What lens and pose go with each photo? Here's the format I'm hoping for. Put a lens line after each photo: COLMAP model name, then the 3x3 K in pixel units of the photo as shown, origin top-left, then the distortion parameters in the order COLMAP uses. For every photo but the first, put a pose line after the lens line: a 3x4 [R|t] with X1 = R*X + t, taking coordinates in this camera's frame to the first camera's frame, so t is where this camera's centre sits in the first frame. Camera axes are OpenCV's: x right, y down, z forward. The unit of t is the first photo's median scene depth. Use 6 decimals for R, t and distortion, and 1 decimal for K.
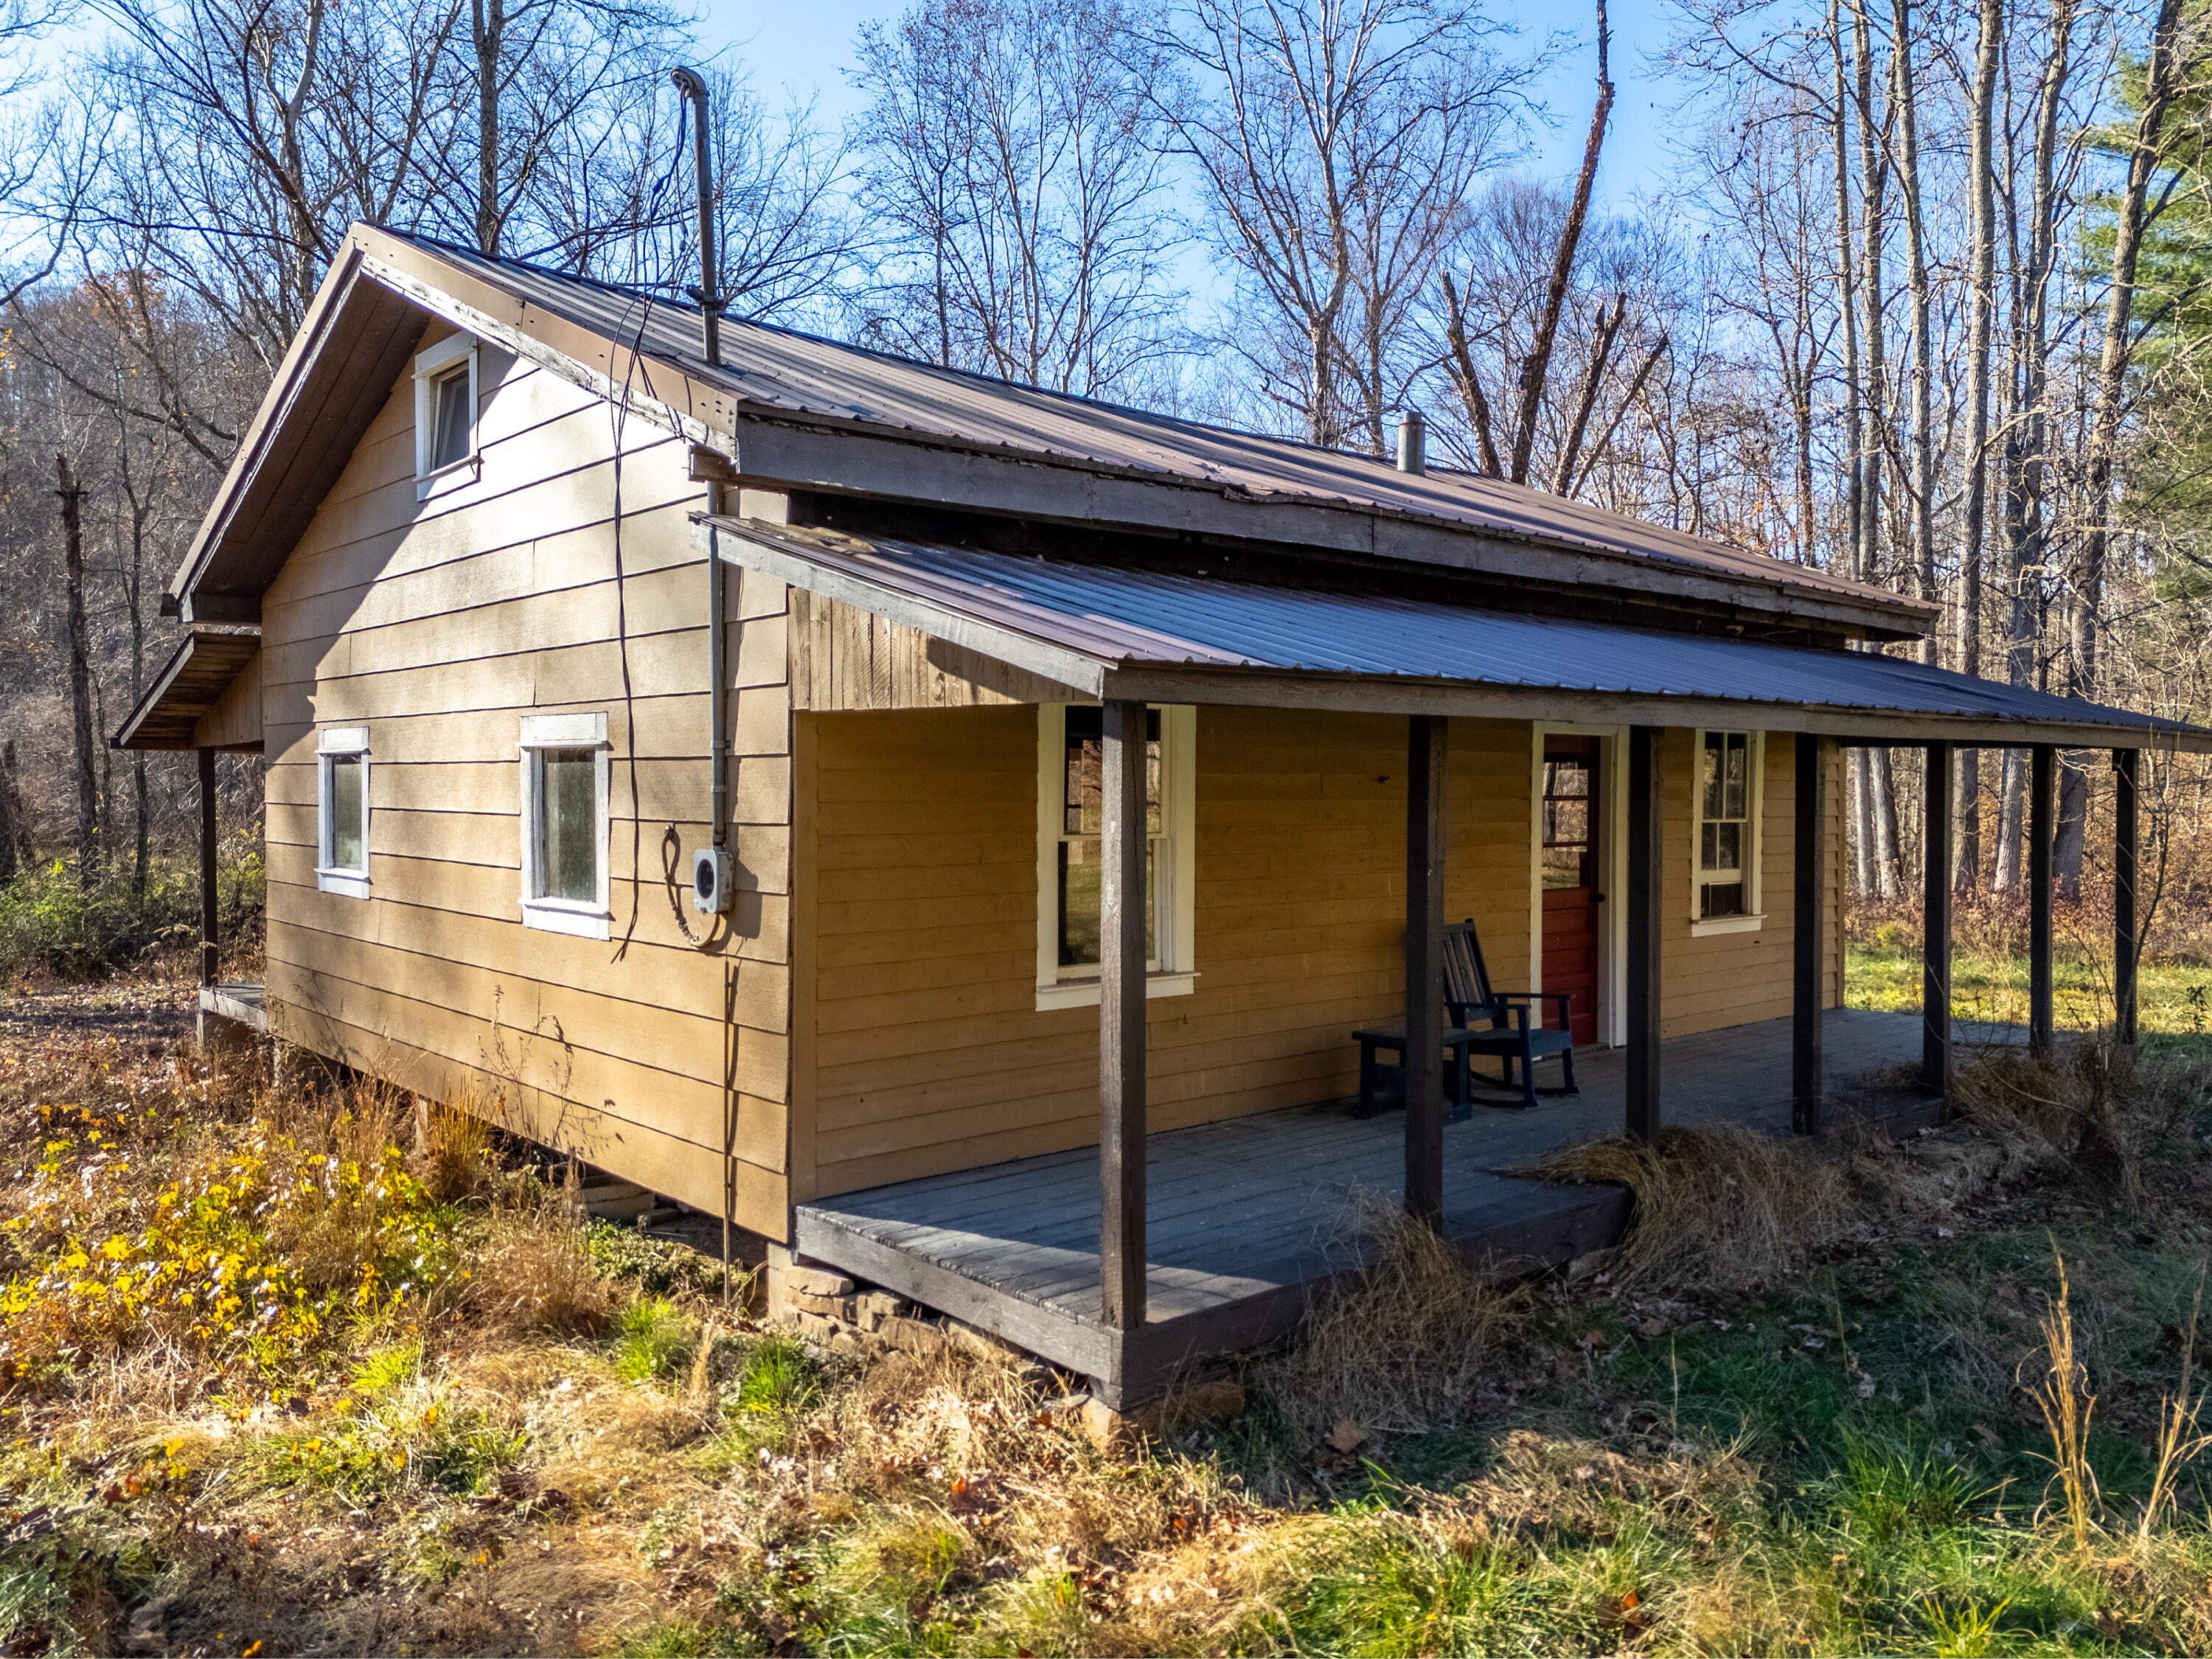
lens RADIAL K [[1614.9, 0, 1106.0], [0, 1614.9, 829.5], [0, 0, 1]] dist [0.085333, -0.076913]
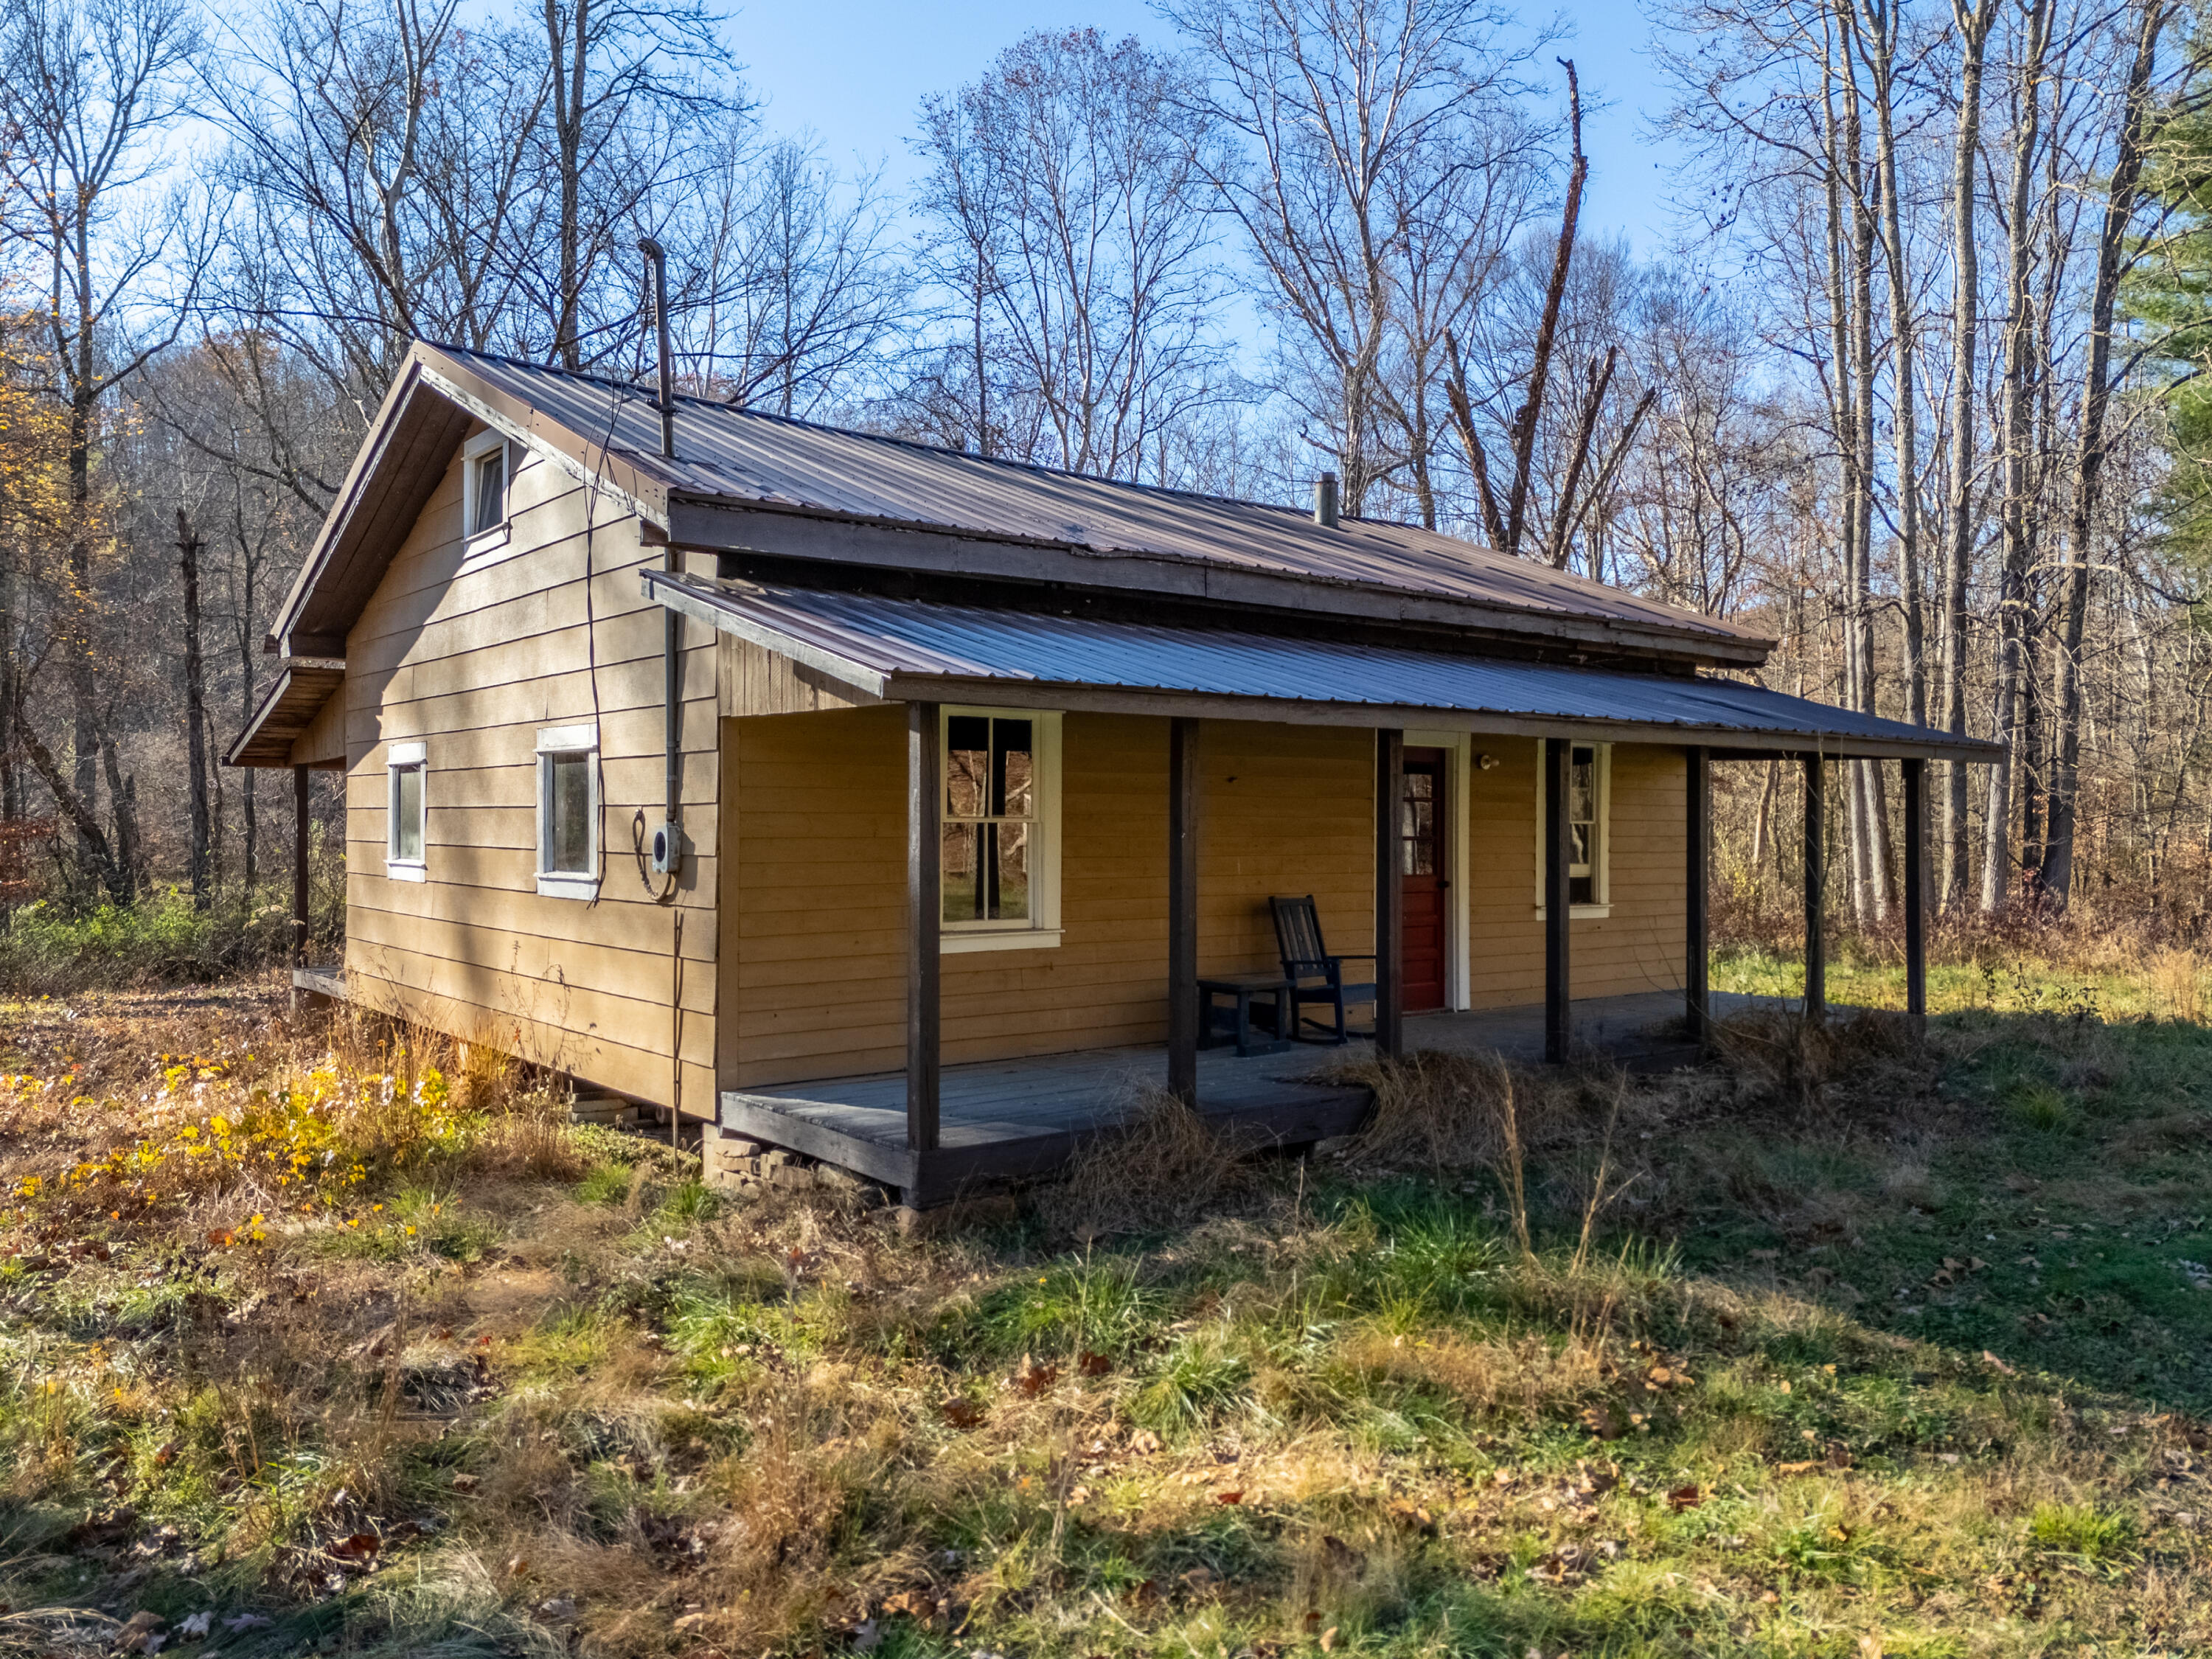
lens RADIAL K [[1614.9, 0, 1106.0], [0, 1614.9, 829.5], [0, 0, 1]] dist [0.085333, -0.076913]
pose [[0.998762, 0.000715, -0.049731, 0.118266], [-0.001902, 0.999715, -0.023813, 0.031268], [0.049700, 0.023878, 0.998479, -0.194234]]
